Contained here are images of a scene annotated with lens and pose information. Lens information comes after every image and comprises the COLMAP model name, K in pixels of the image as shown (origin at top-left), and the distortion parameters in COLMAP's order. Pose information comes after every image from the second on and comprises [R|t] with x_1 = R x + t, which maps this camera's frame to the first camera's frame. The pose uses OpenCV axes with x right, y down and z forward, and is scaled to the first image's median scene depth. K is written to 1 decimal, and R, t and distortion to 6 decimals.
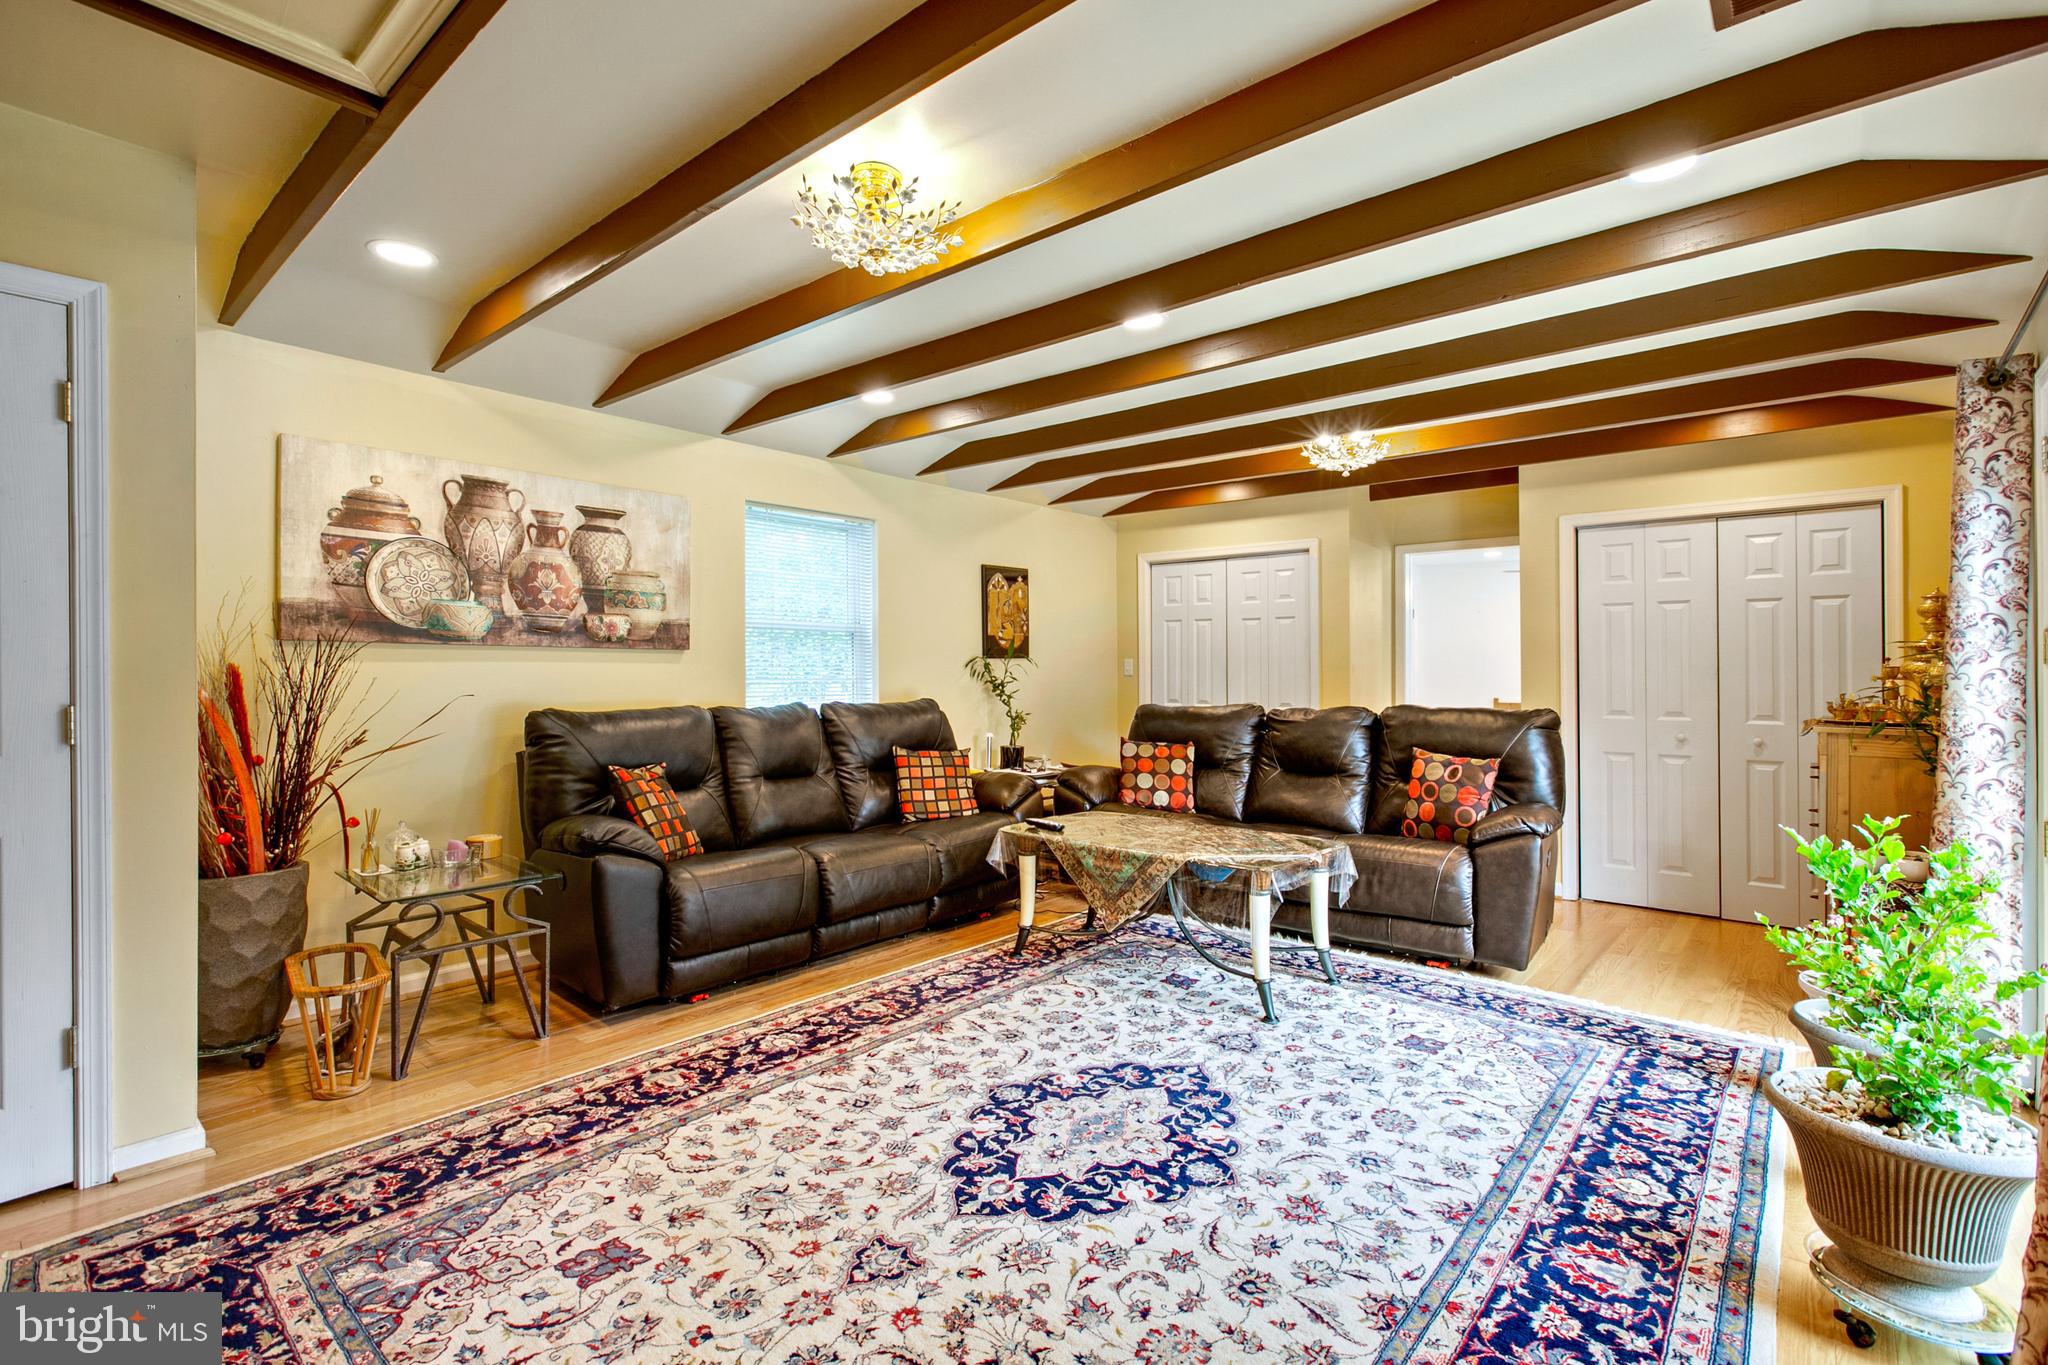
lens RADIAL K [[937.2, 0, 1026.3], [0, 937.2, 668.0], [0, 0, 1]] dist [0.000829, -0.002647]
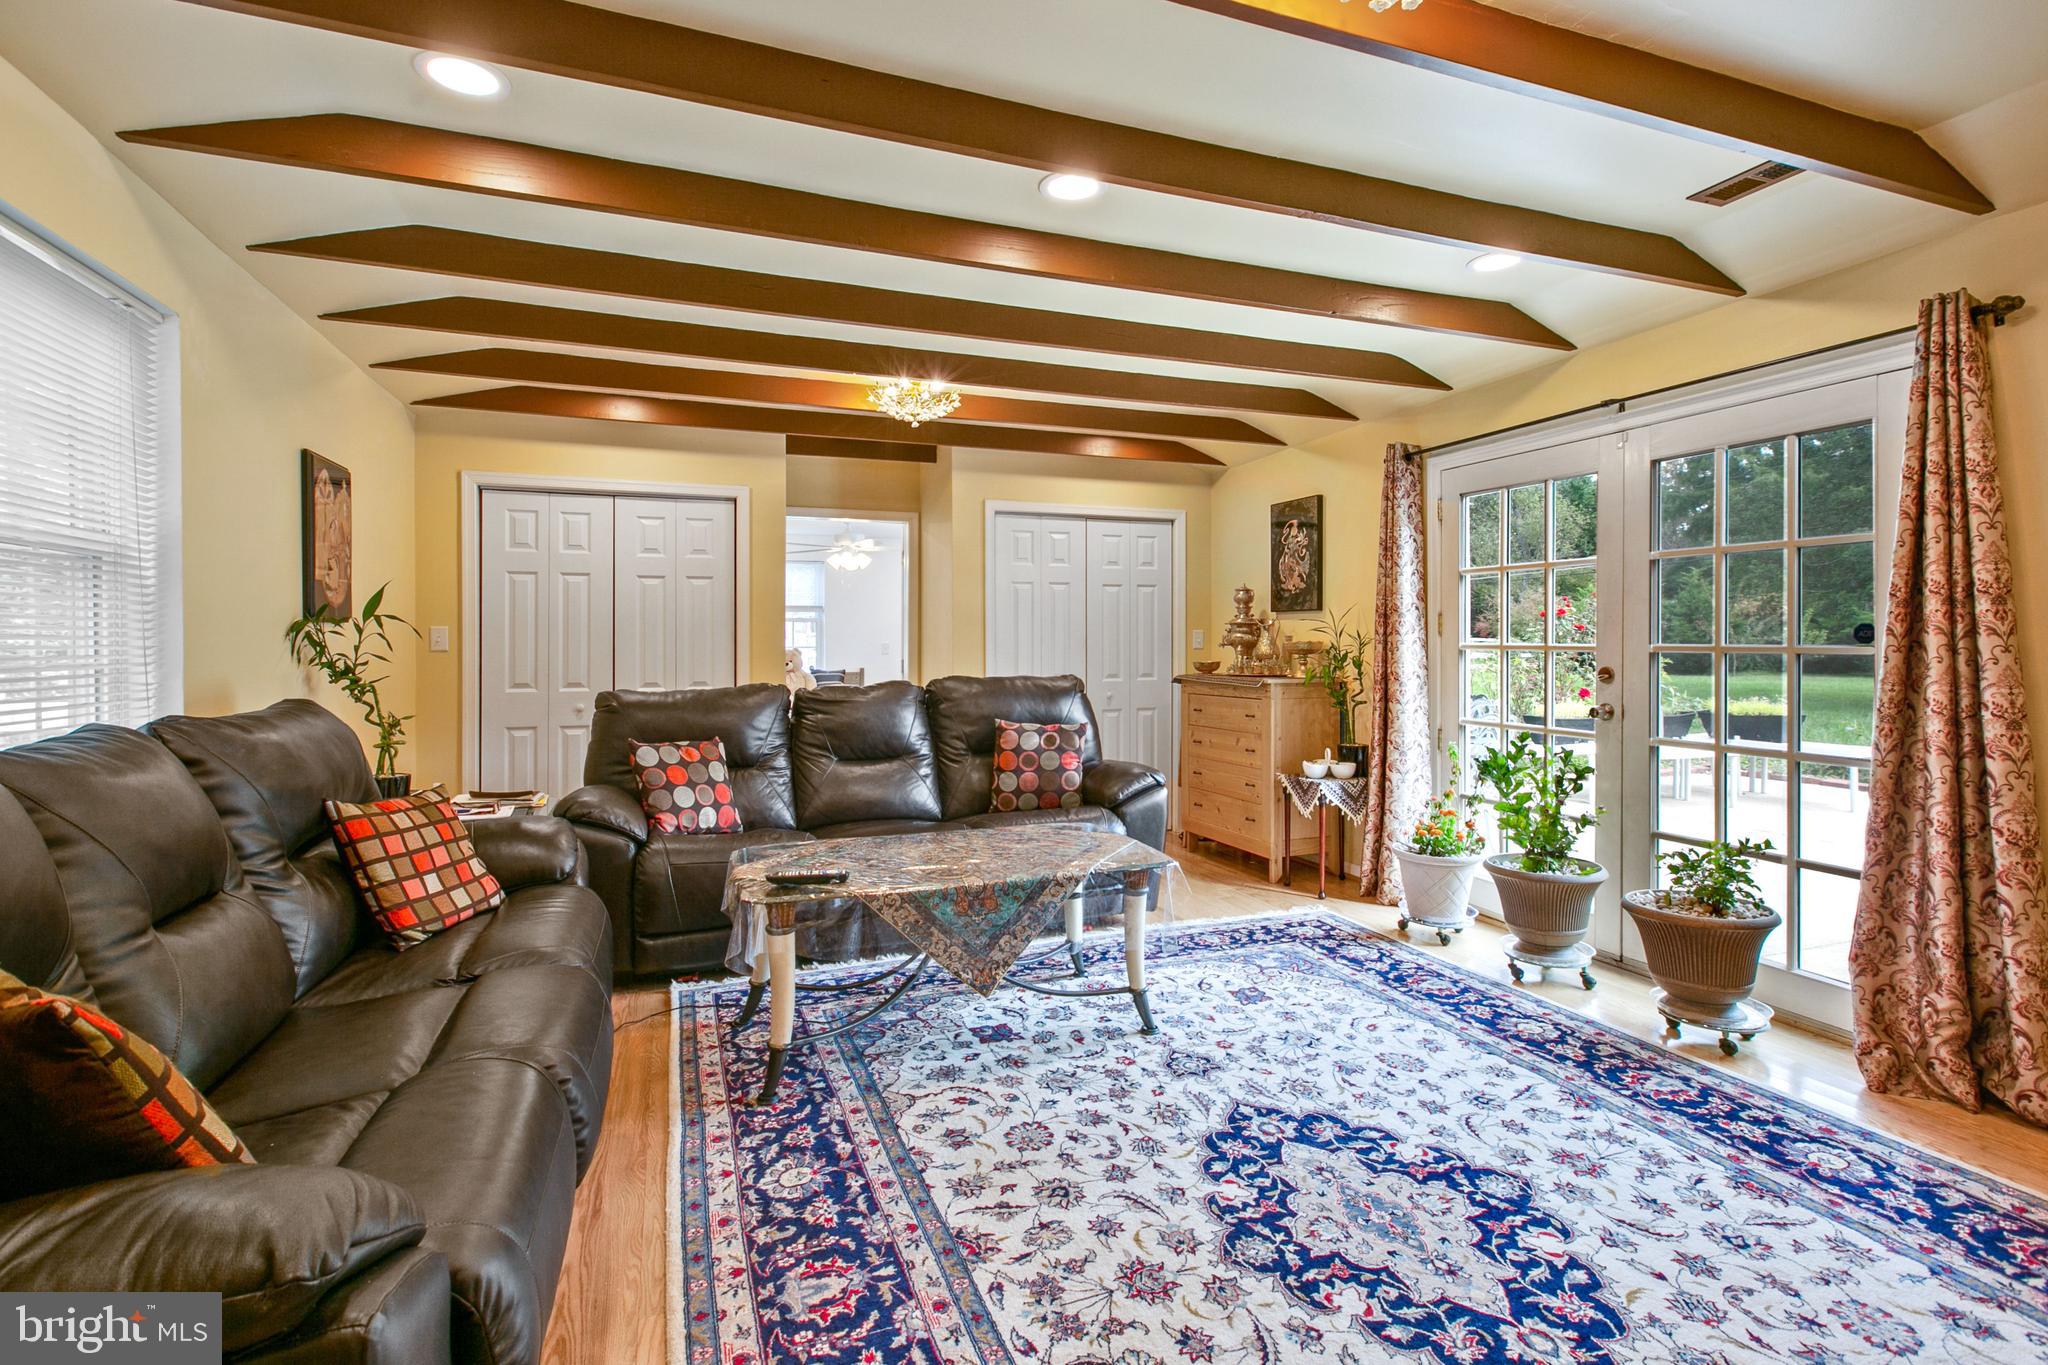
lens RADIAL K [[937.2, 0, 1021.6], [0, 937.2, 650.3], [0, 0, 1]] dist [0.000829, -0.002647]
pose [[0.482267, -0.011184, 0.875953, -0.678991], [0.002073, 0.999930, 0.011626, 0.002336], [-0.876022, -0.003791, 0.482256, 0.792478]]
